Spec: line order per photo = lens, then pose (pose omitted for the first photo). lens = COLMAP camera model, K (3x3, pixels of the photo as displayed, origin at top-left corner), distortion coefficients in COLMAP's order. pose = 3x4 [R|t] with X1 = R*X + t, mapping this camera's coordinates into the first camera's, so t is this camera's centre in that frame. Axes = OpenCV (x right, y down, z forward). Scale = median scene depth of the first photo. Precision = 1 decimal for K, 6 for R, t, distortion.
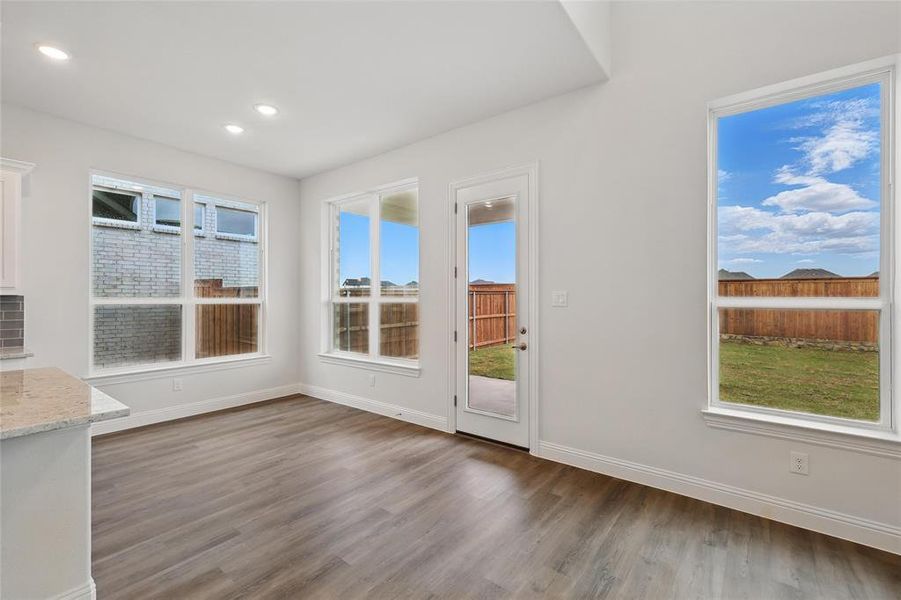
lens RADIAL K [[396.6, 0, 451.7], [0, 396.6, 296.6], [0, 0, 1]] dist [0.007234, -0.000394]
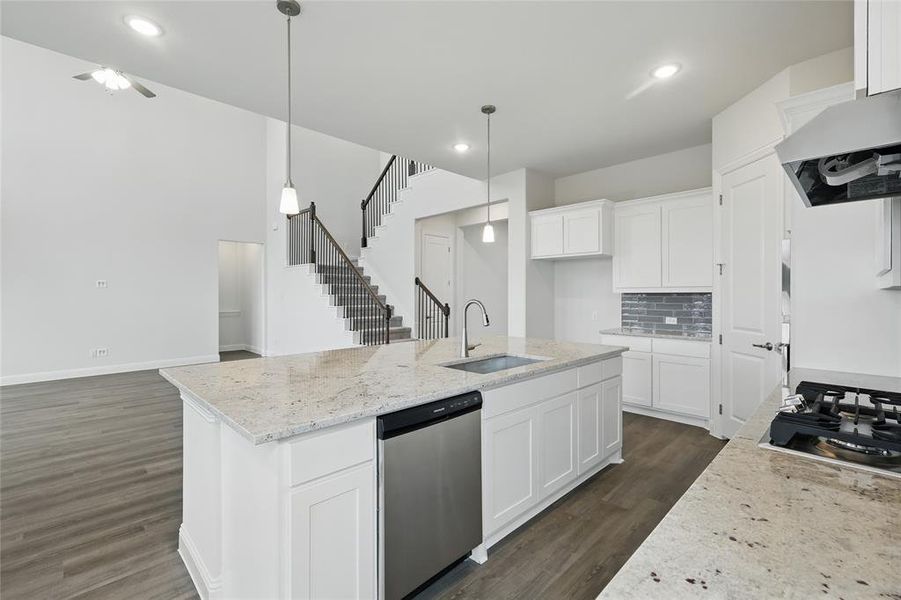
lens RADIAL K [[396.6, 0, 451.4], [0, 396.6, 296.6], [0, 0, 1]] dist [0.007234, -0.000394]
pose [[-0.990281, 0.000620, 0.139079, -0.608569], [0.000832, 0.999999, 0.001461, 0.002555], [-0.139077, 0.001563, -0.990280, 0.676773]]
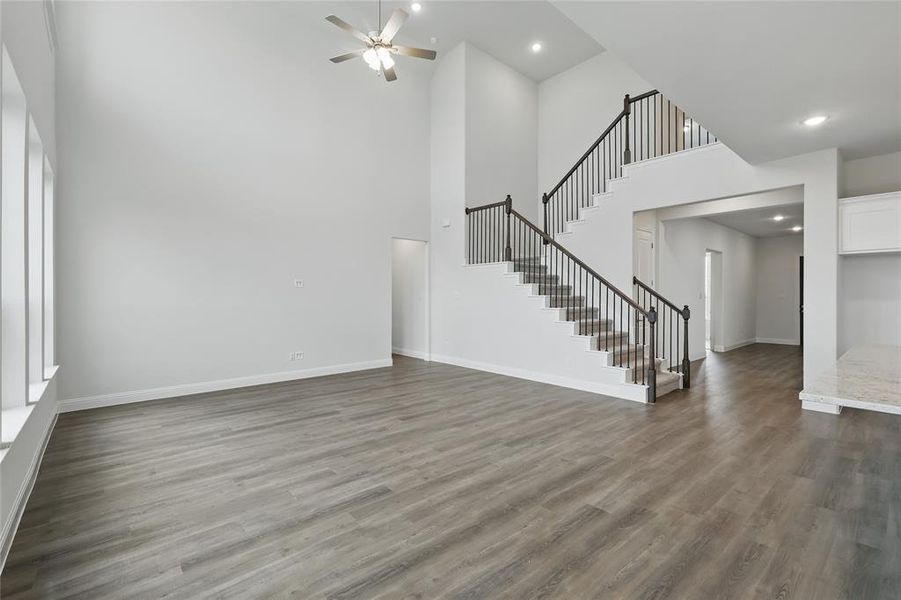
lens RADIAL K [[396.6, 0, 448.5], [0, 396.6, 298.2], [0, 0, 1]] dist [0.007234, -0.000394]
pose [[-0.980188, -0.002629, 0.198051, -0.015322], [-0.001736, 0.999988, 0.004684, 0.001672], [-0.198060, 0.004248, -0.980181, 0.667286]]
